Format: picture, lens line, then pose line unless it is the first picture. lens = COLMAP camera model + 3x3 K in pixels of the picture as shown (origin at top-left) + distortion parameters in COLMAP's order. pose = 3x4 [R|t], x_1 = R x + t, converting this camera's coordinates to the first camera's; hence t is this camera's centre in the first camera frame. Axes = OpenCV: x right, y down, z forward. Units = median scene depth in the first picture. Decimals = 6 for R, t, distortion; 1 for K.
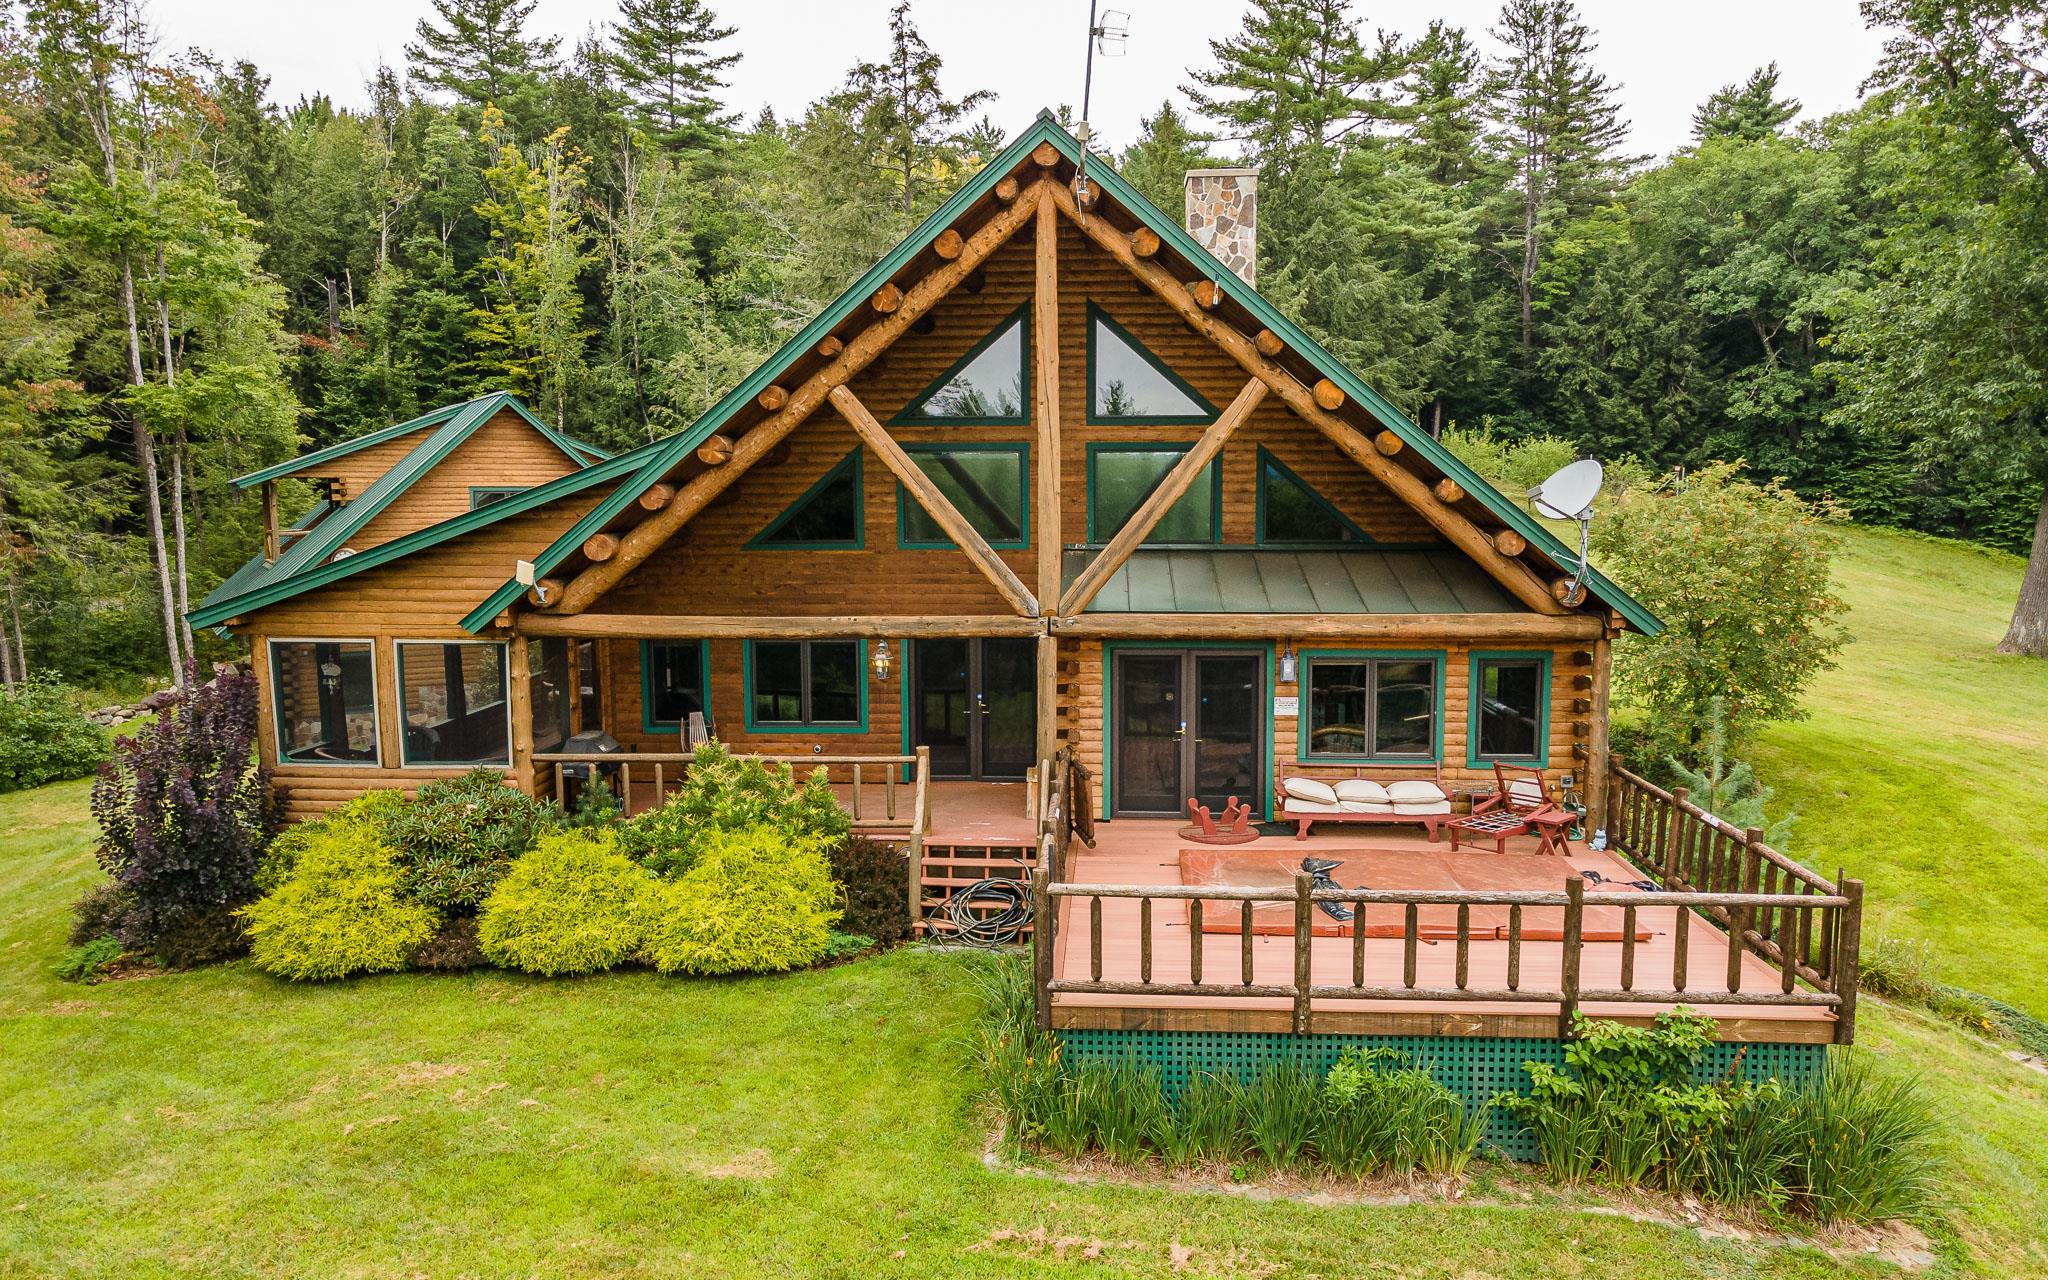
lens RADIAL K [[1512.2, 0, 1024.0], [0, 1512.2, 640.0], [0, 0, 1]] dist [0.001312, 0.089811]
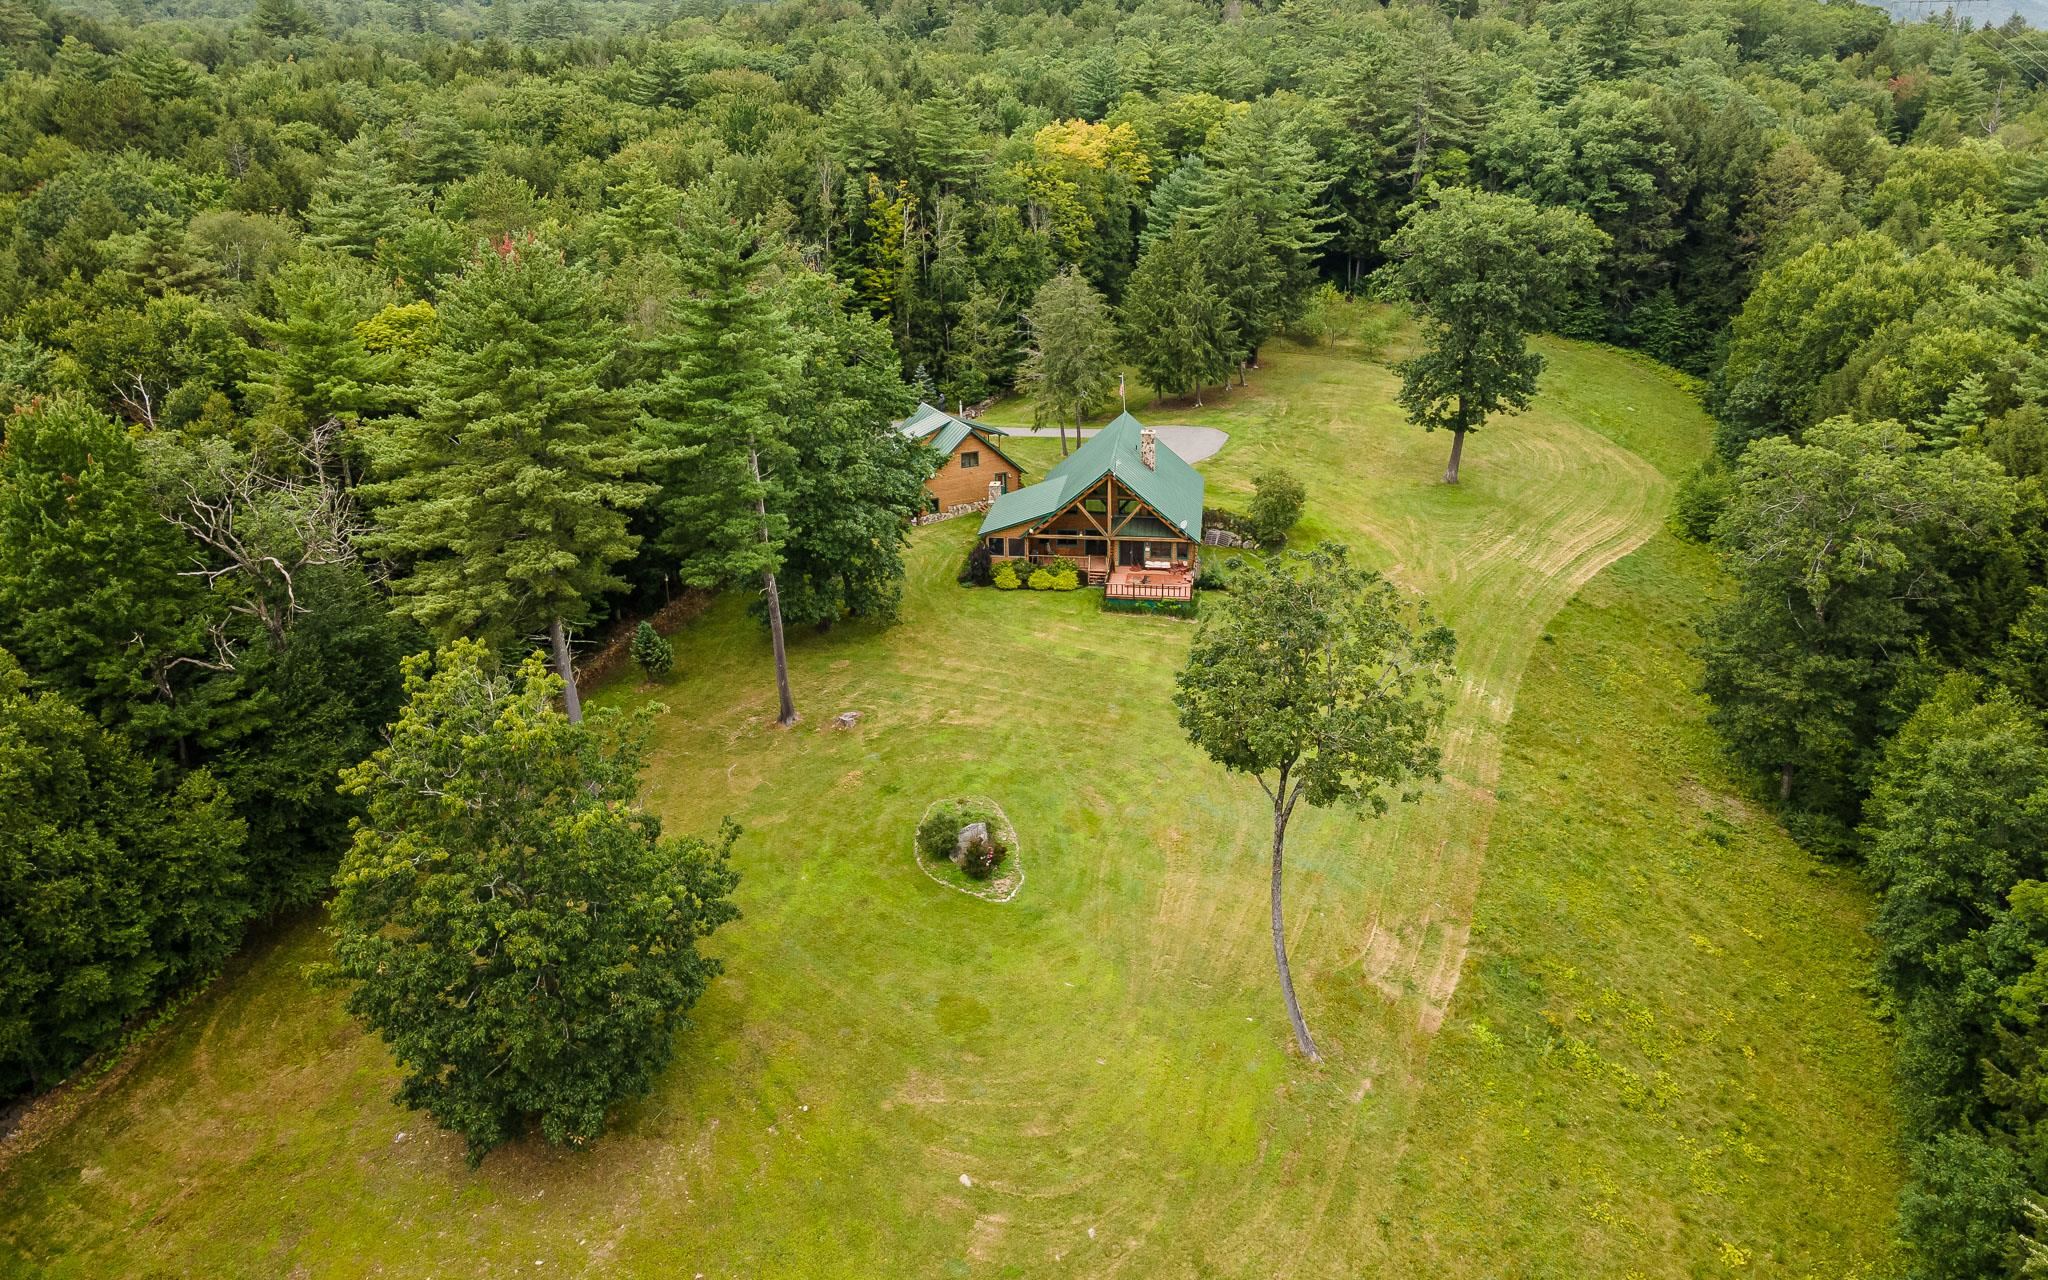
lens RADIAL K [[1522.6, 0, 1022.3], [0, 1522.6, 574.7], [0, 0, 1]] dist [0.036982, 0.000591]
pose [[0.997112, 0.018493, -0.073662, 0.133171], [-0.000563, 0.971673, 0.236328, -1.440719], [0.075946, -0.235604, 0.968877, -5.548336]]
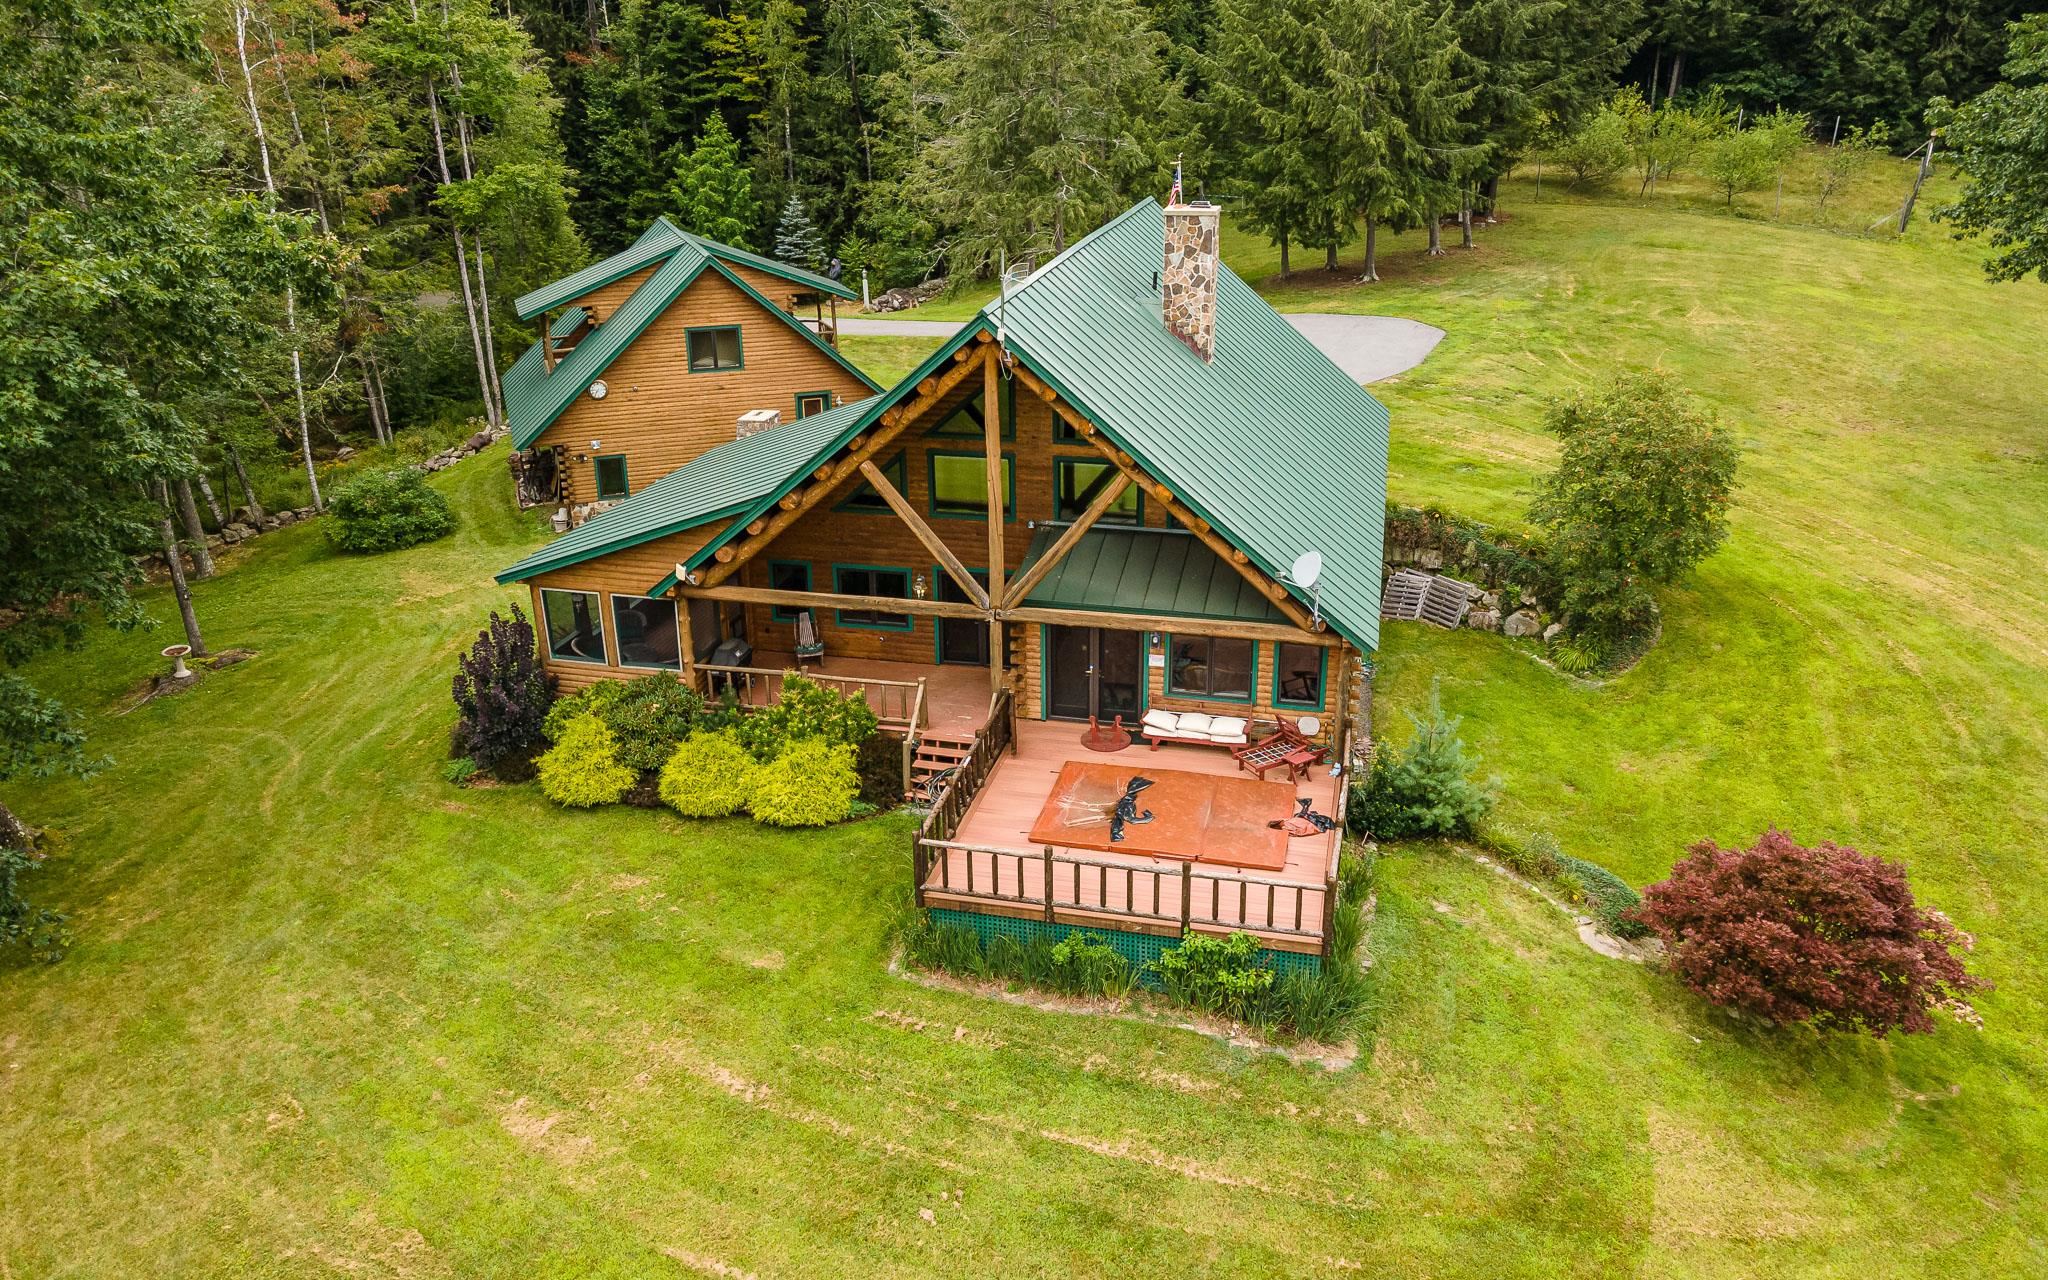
lens RADIAL K [[1522.6, 0, 1022.3], [0, 1522.6, 574.7], [0, 0, 1]] dist [0.036982, 0.000591]
pose [[0.984022, 0.052671, -0.170077, 0.320812], [-0.010559, 0.970823, 0.239564, -0.443157], [0.177733, -0.233940, 0.955868, -0.525218]]
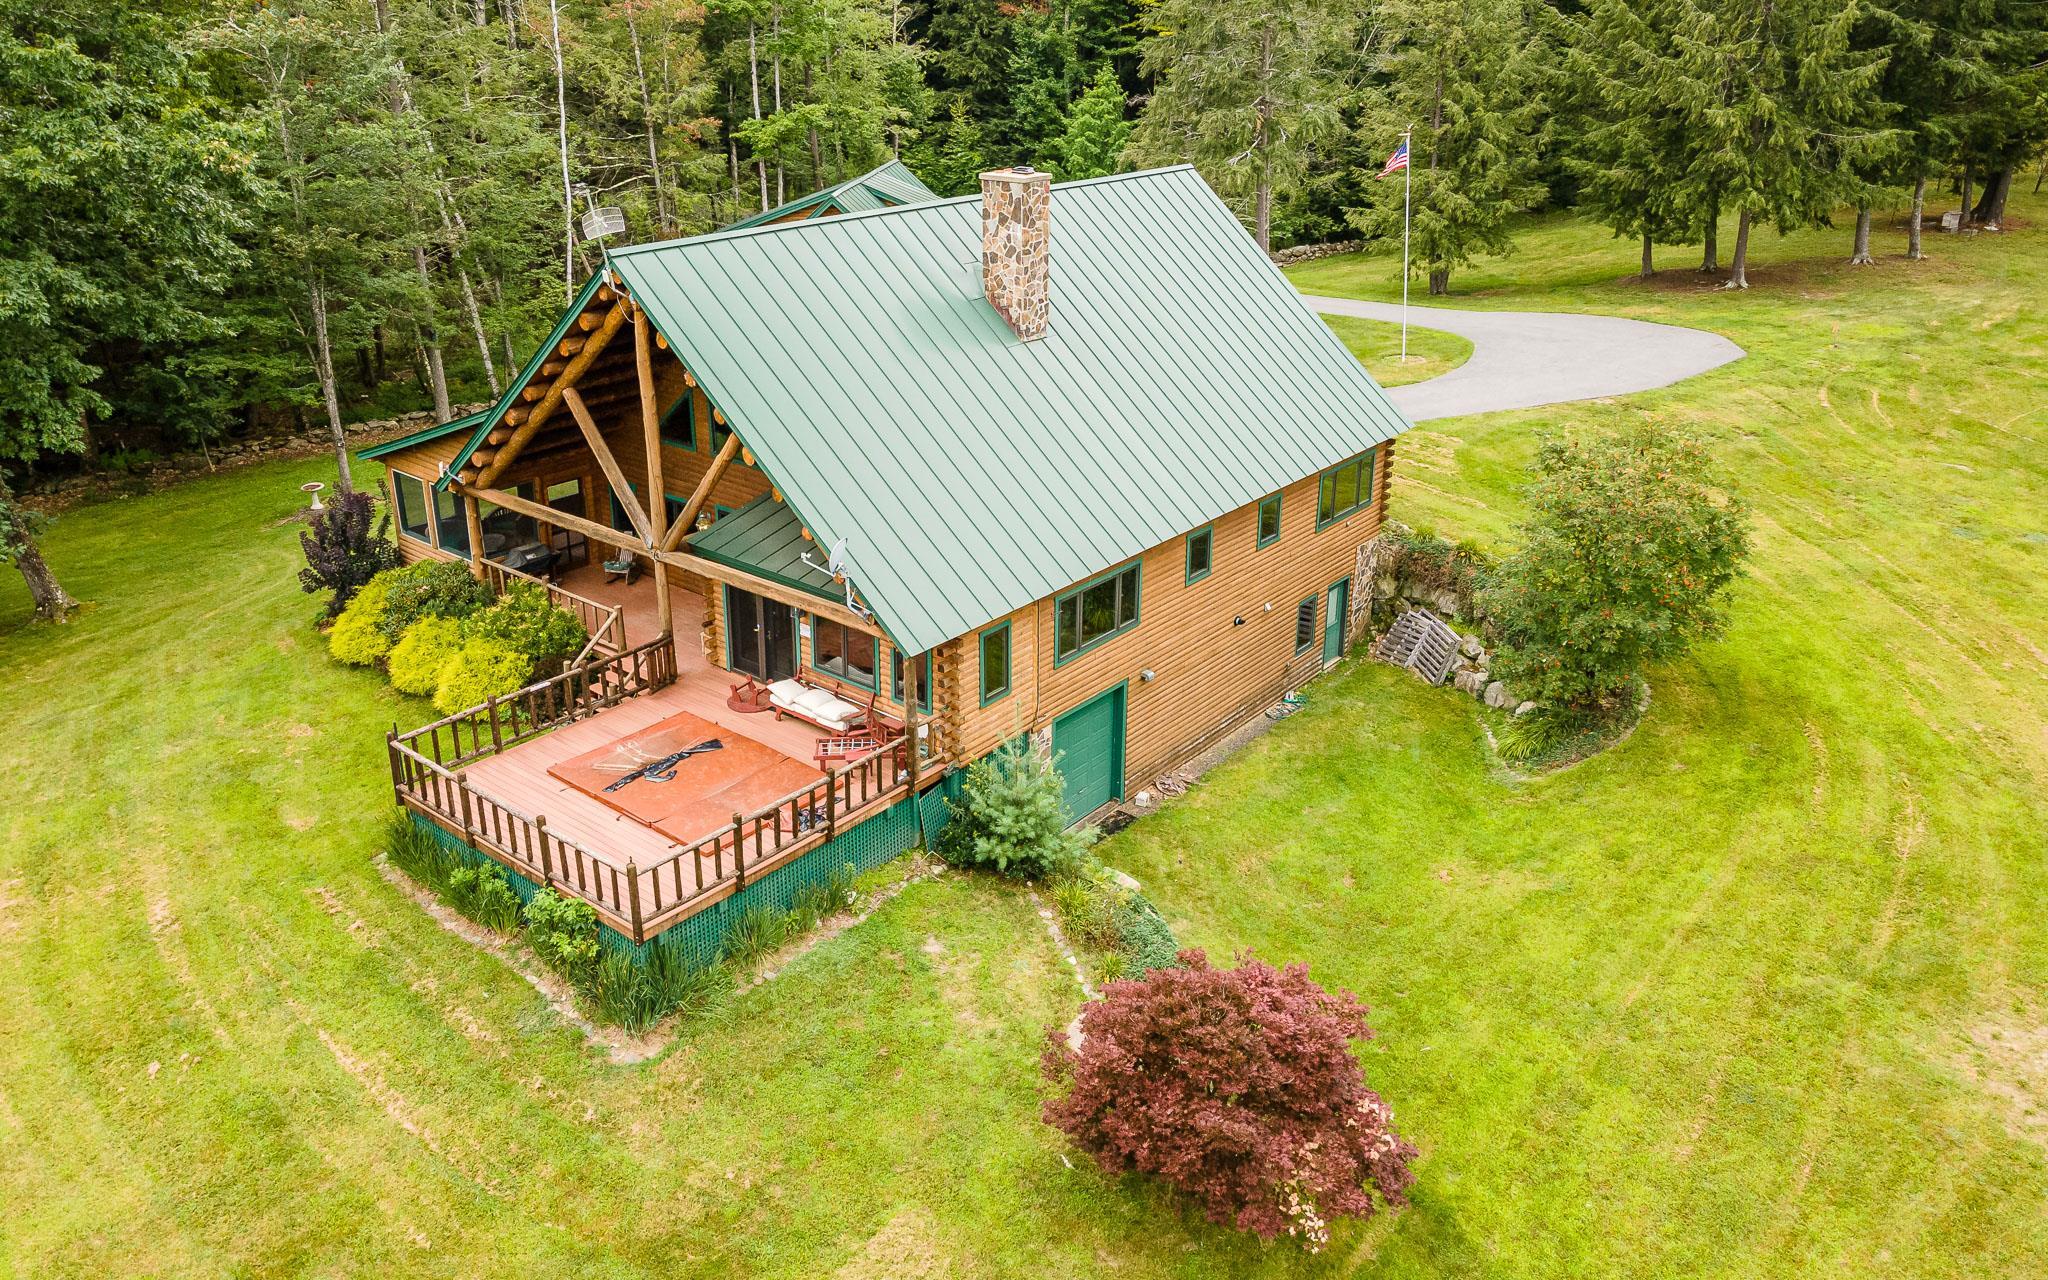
lens RADIAL K [[1523.6, 0, 1019.9], [0, 1523.6, 542.2], [0, 0, 1]] dist [0.042683, 0.001315]
pose [[0.809697, 0.207694, -0.548866, 1.247228], [-0.068965, 0.962473, 0.262467, -0.487161], [0.582782, -0.174666, 0.793635, -0.066048]]
